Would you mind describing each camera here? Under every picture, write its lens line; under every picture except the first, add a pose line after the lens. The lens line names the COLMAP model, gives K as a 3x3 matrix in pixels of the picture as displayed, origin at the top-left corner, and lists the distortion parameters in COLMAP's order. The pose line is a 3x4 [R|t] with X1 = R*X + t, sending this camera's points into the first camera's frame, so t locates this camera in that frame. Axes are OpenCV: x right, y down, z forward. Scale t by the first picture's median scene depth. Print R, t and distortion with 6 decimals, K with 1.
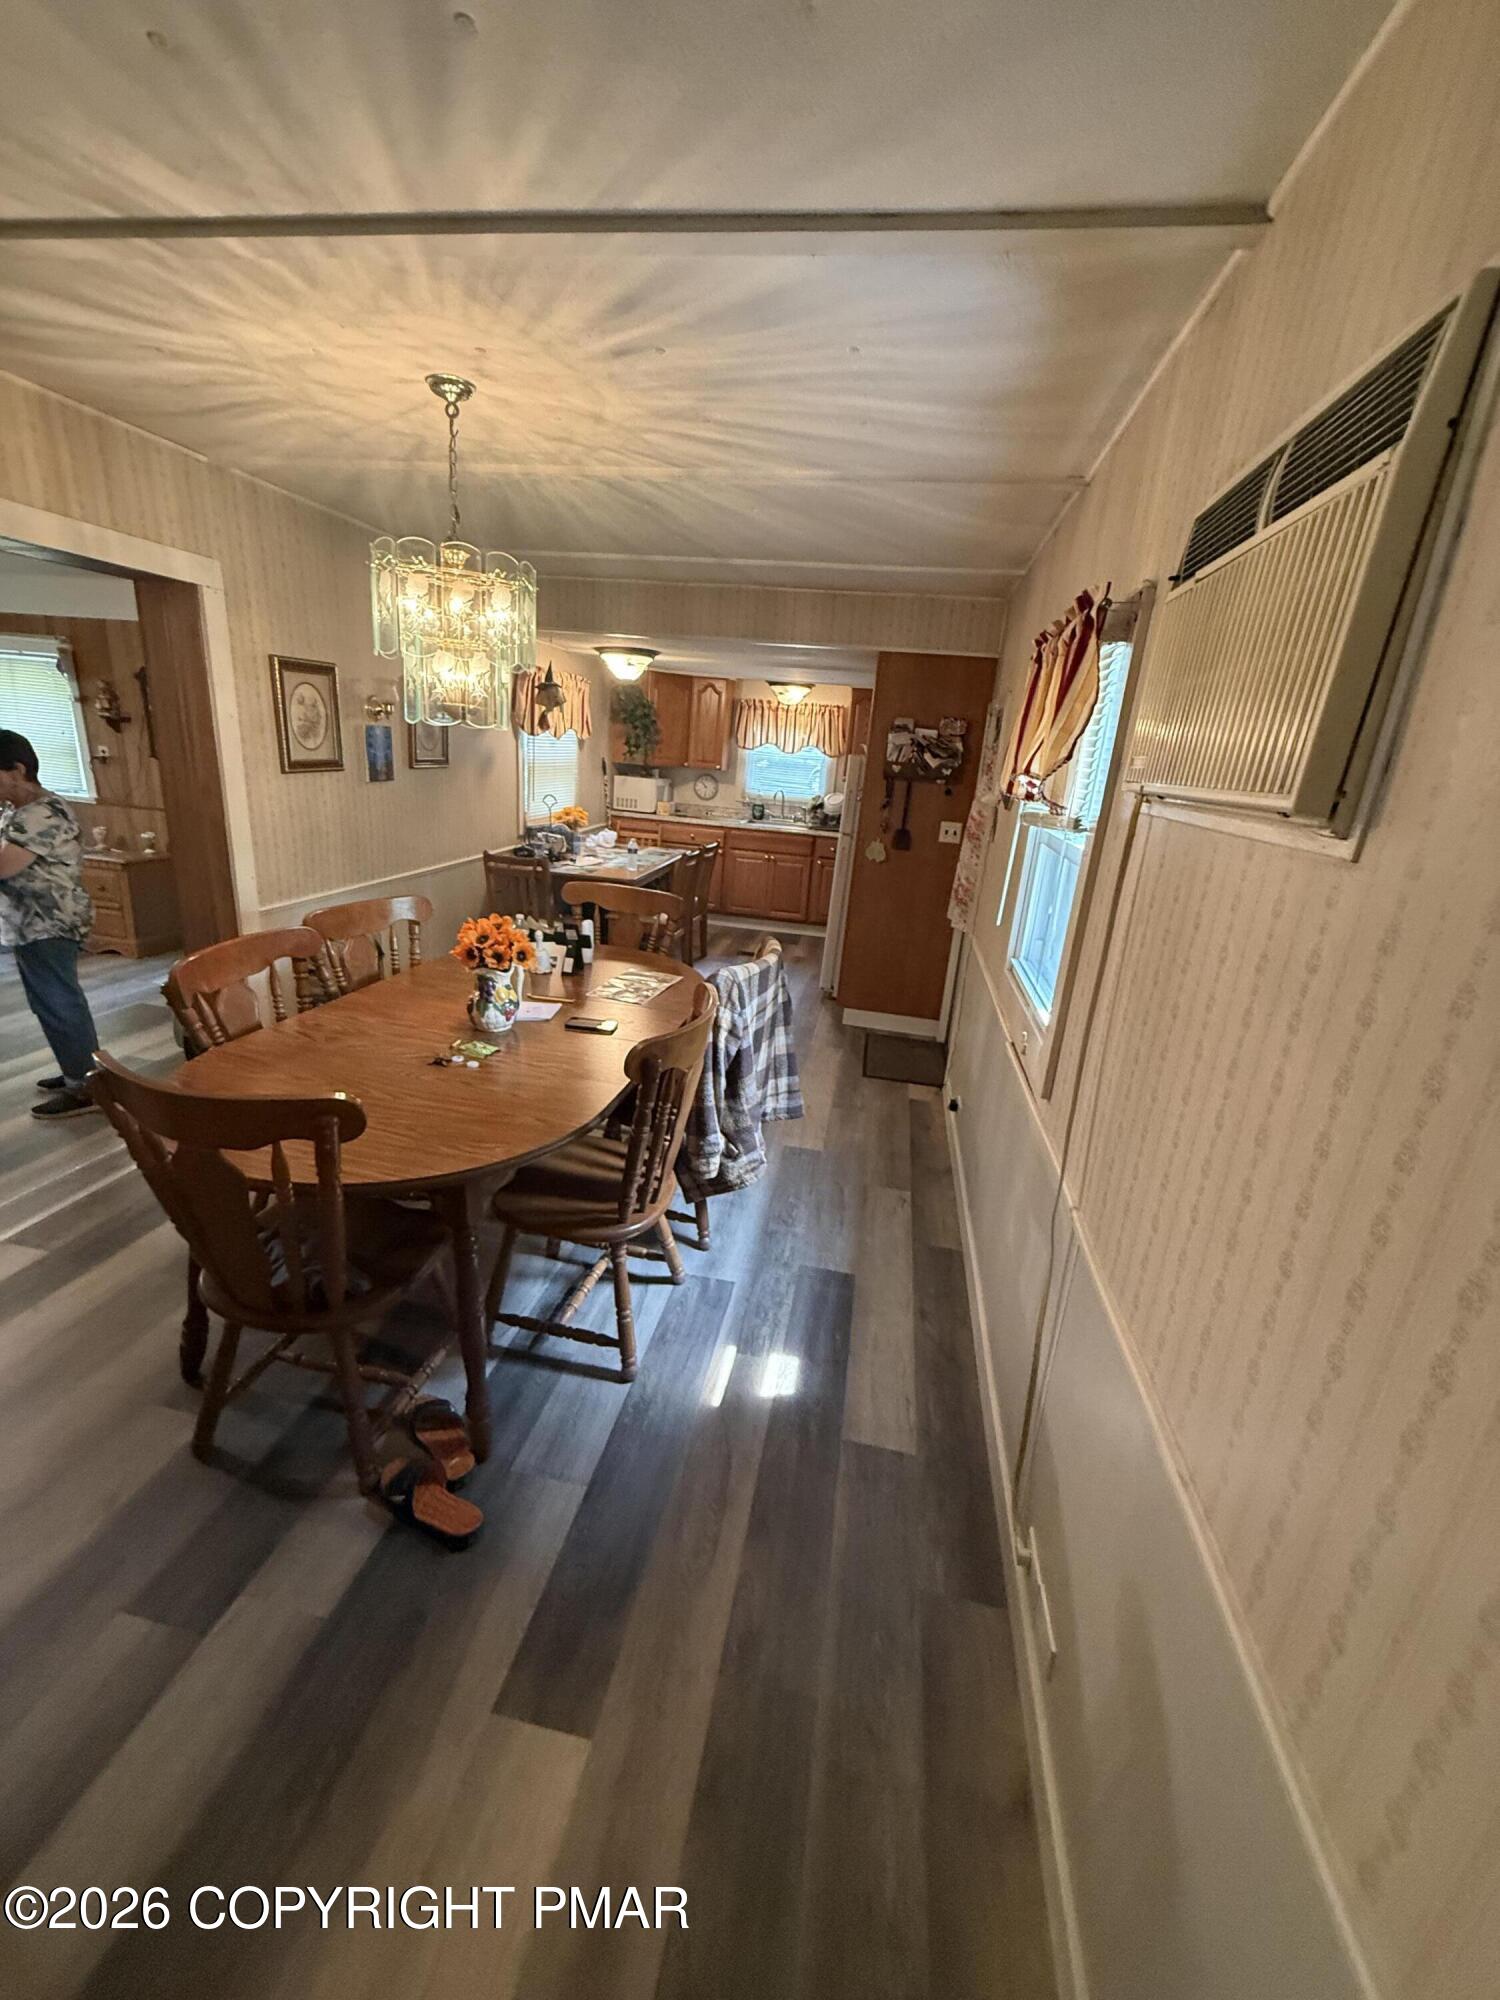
lens RADIAL K [[797.0, 0, 750.5], [0, 797.0, 993.3], [0, 0, 1]] dist [-0.001376, -0.000130]
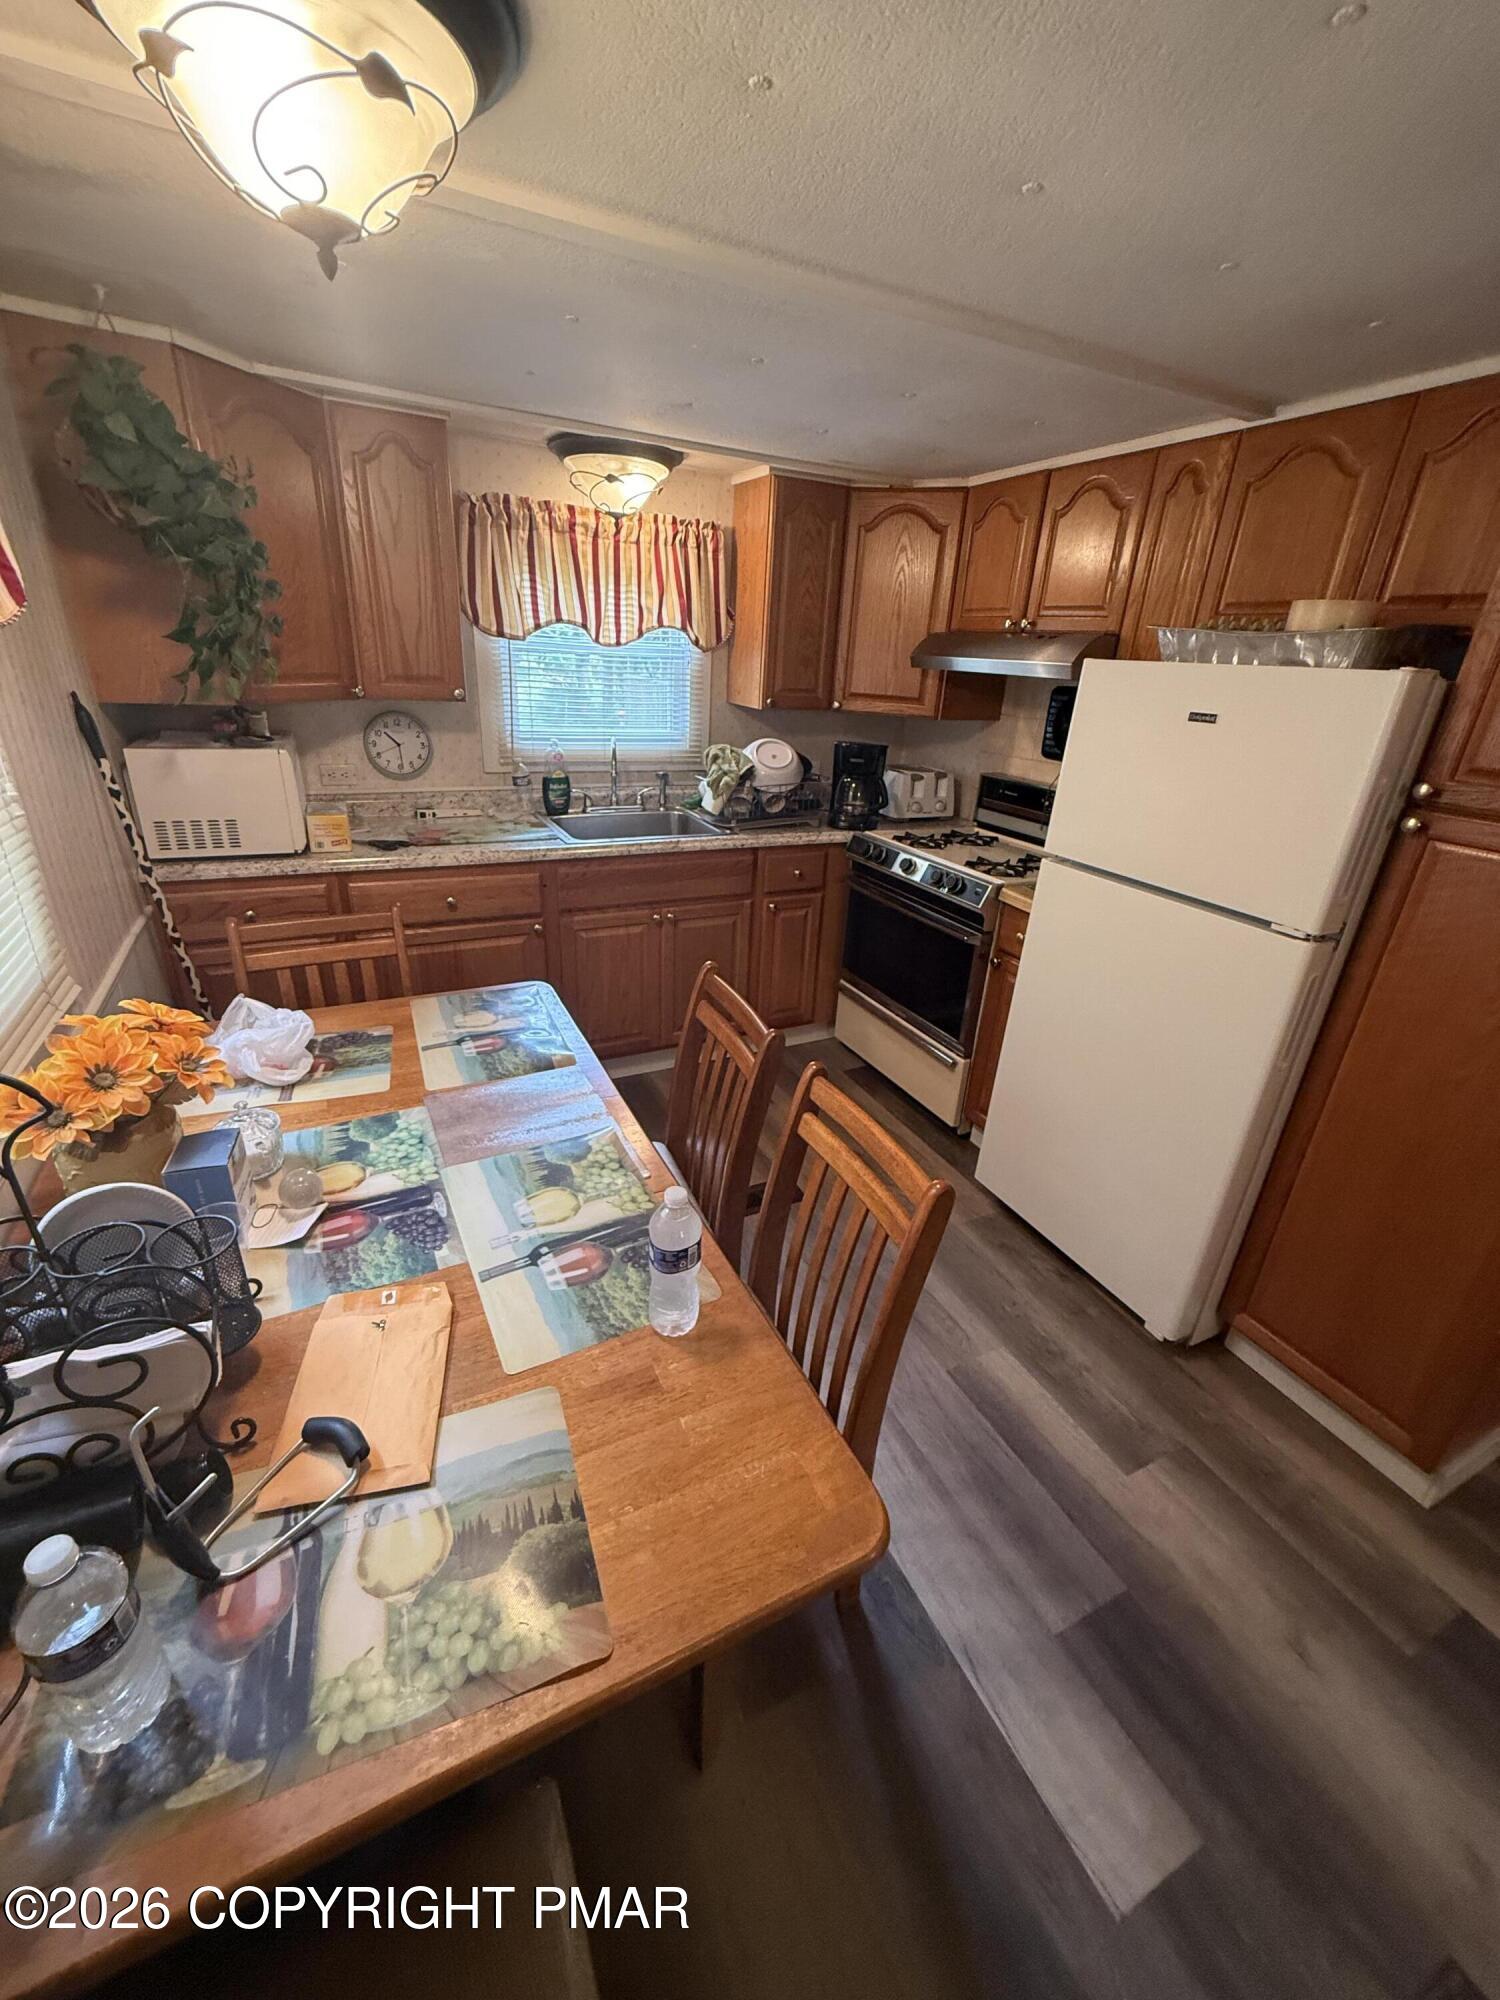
lens RADIAL K [[797.0, 0, 750.5], [0, 797.0, 993.3], [0, 0, 1]] dist [-0.001376, -0.000130]
pose [[0.806384, -0.266797, 0.527792, -0.165711], [0.186944, 0.961690, 0.200509, -0.206568], [-0.561068, -0.063020, 0.825368, 0.637033]]
